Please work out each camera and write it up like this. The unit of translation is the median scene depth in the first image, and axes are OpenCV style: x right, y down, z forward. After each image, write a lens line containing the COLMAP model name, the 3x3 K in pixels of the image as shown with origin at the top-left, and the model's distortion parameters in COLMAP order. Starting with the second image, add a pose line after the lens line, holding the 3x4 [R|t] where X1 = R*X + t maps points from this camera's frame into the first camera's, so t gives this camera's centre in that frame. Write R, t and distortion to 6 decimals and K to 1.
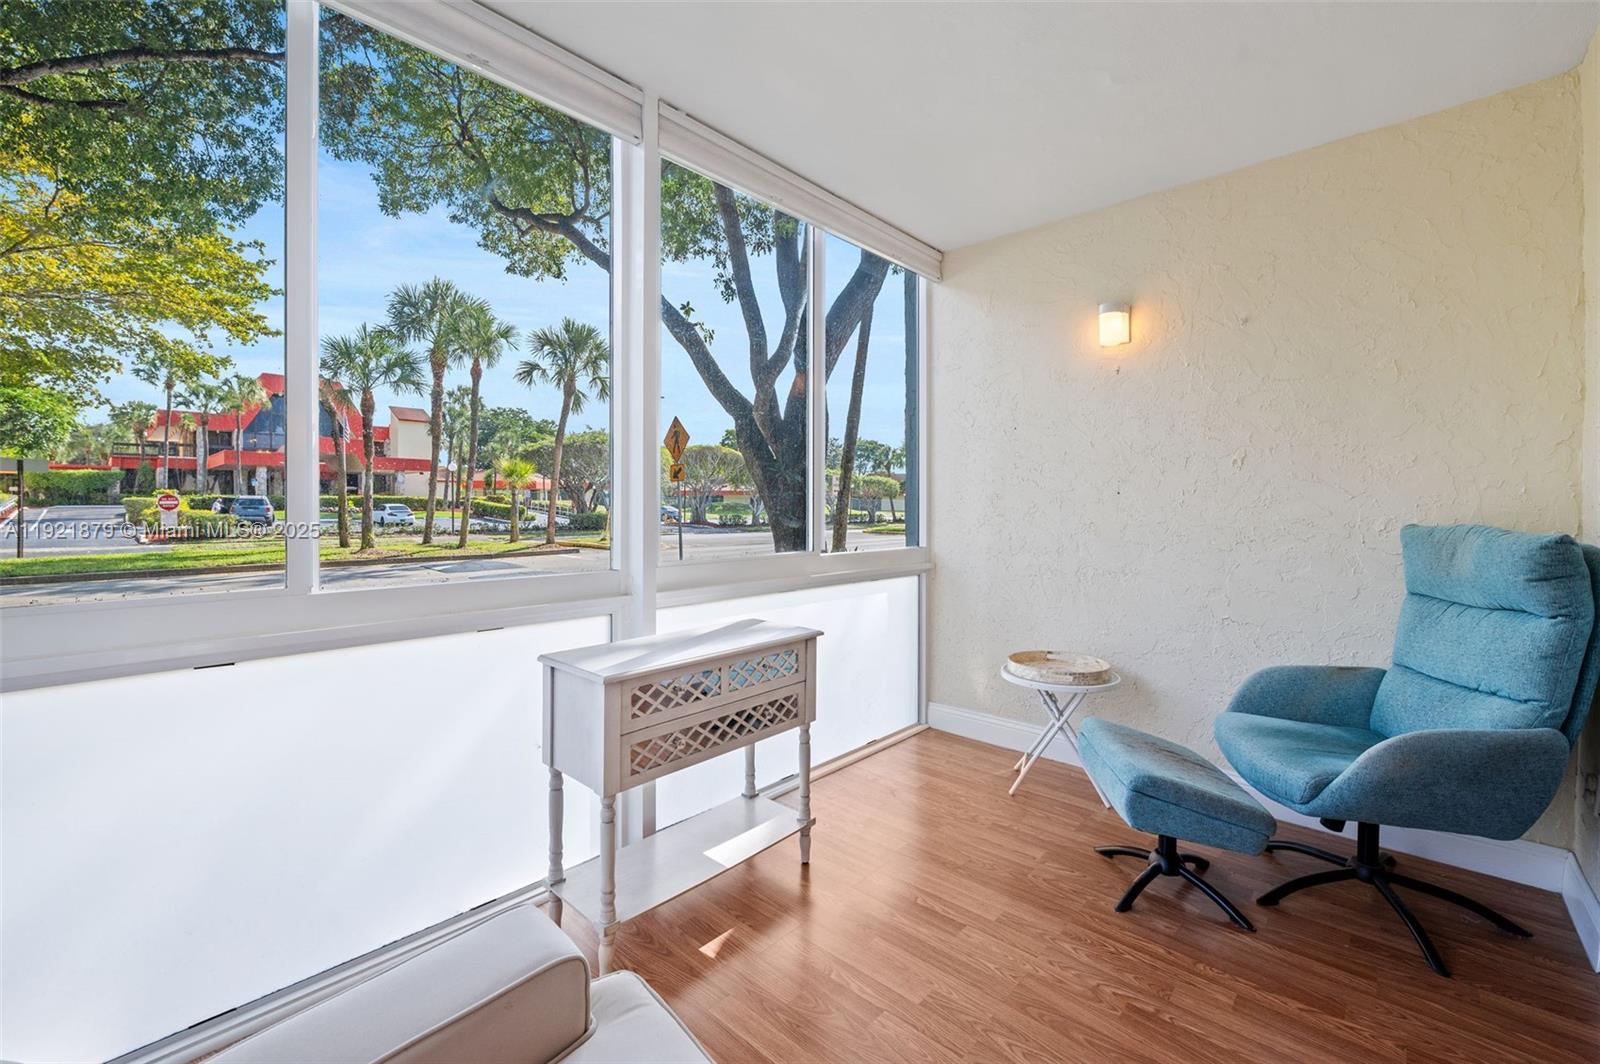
lens RADIAL K [[656.7, 0, 801.3], [0, 656.7, 515.7], [0, 0, 1]] dist [-0.005014, -0.000275]
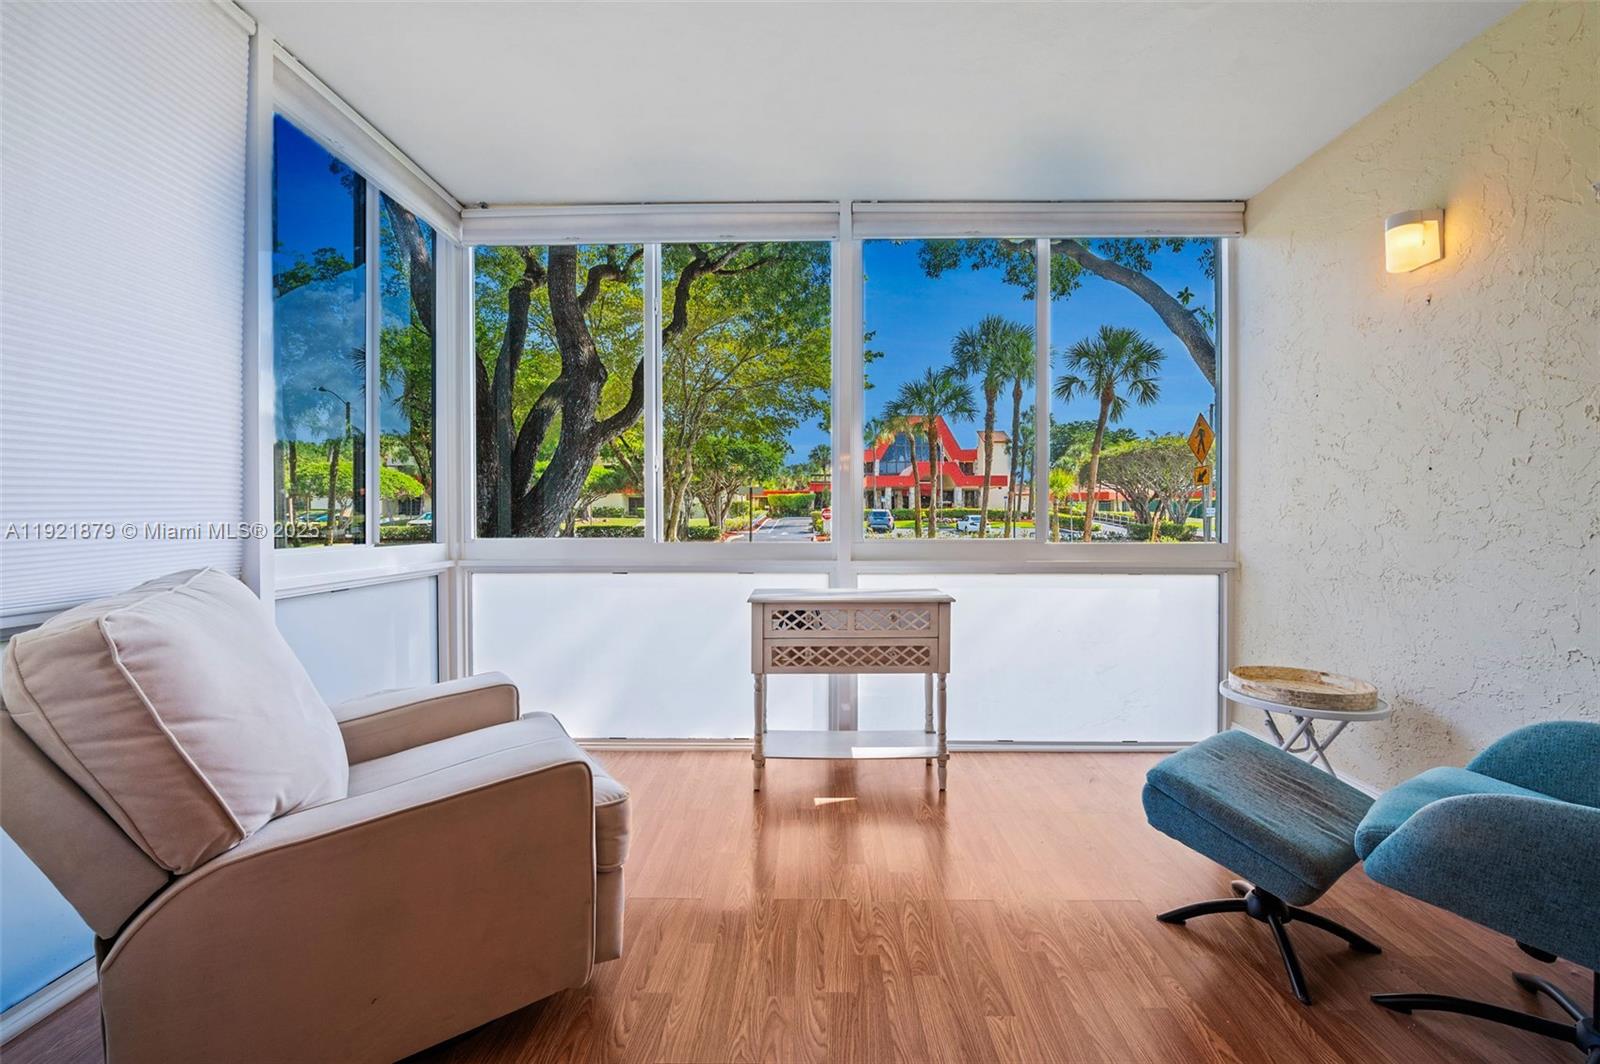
lens RADIAL K [[656.7, 0, 812.5], [0, 656.7, 524.8], [0, 0, 1]] dist [-0.005014, -0.000275]
pose [[0.677607, 0.005180, -0.735406, 0.728142], [-0.008410, 0.999964, -0.000706, 0.045425], [0.735376, 0.006663, 0.677626, 0.005688]]
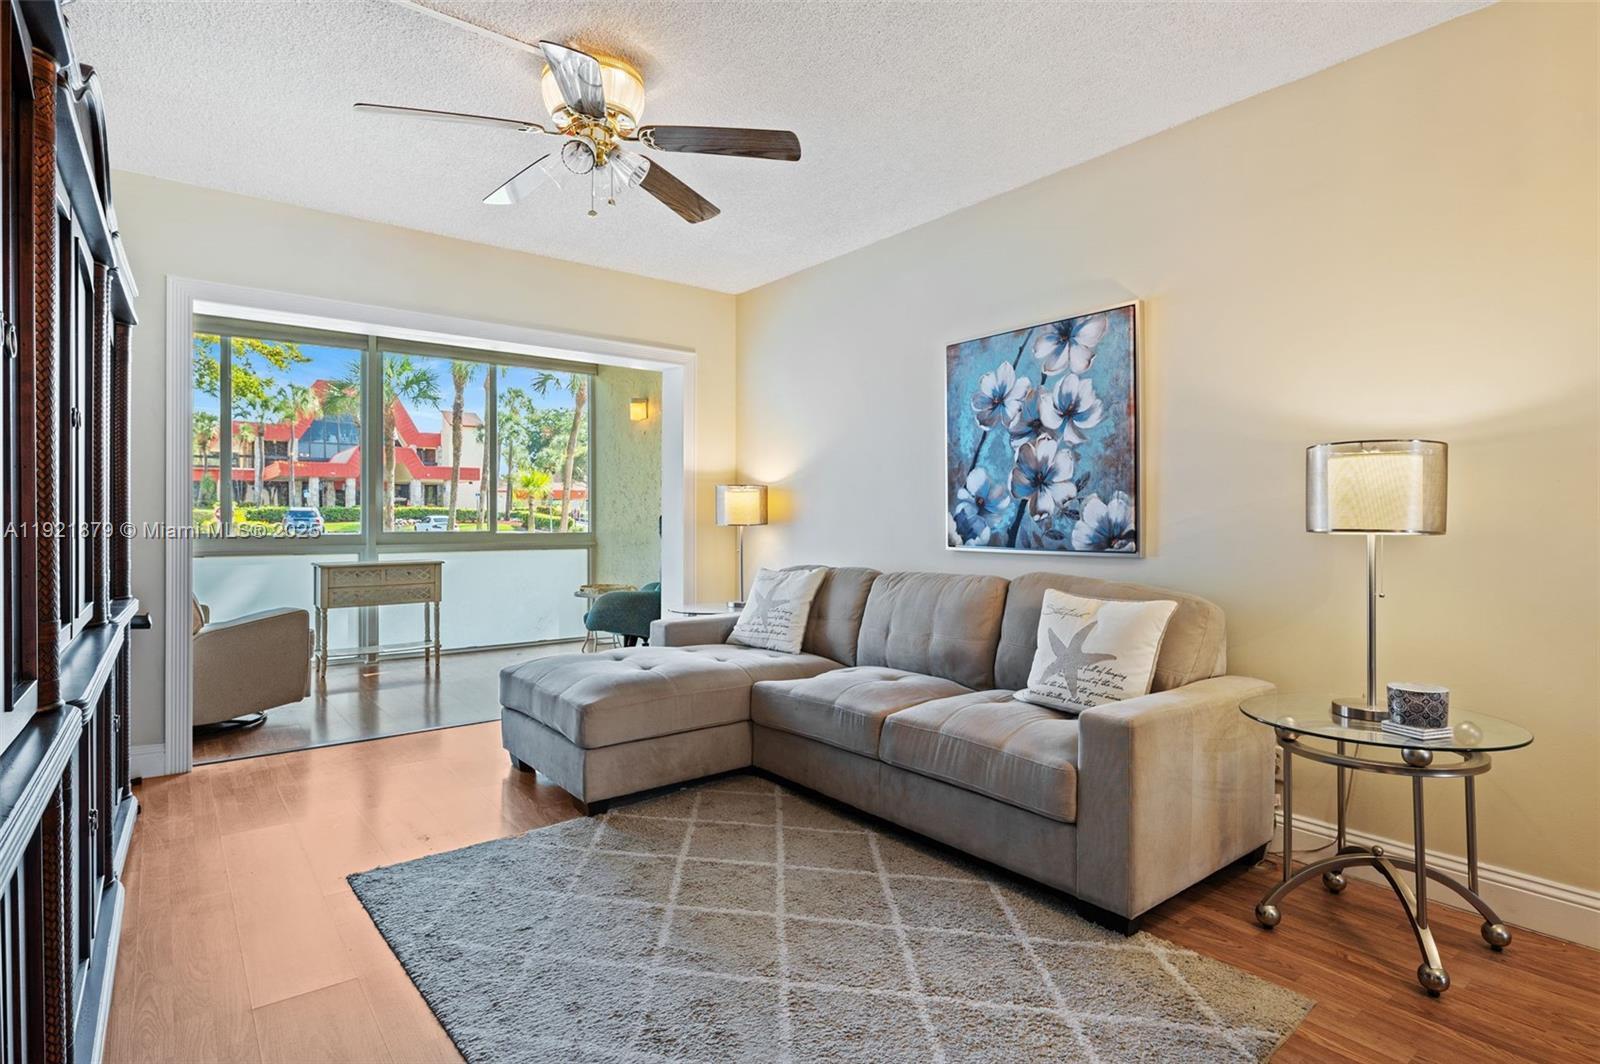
lens RADIAL K [[819.6, 0, 800.2], [0, 819.6, 522.4], [0, 0, 1]] dist [0.015141, 0.000002]
pose [[0.985970, -0.001778, -0.166912, 1.707776], [0.000155, 0.999953, -0.009734, 0.069427], [0.166922, 0.009572, 0.985924, -1.581659]]
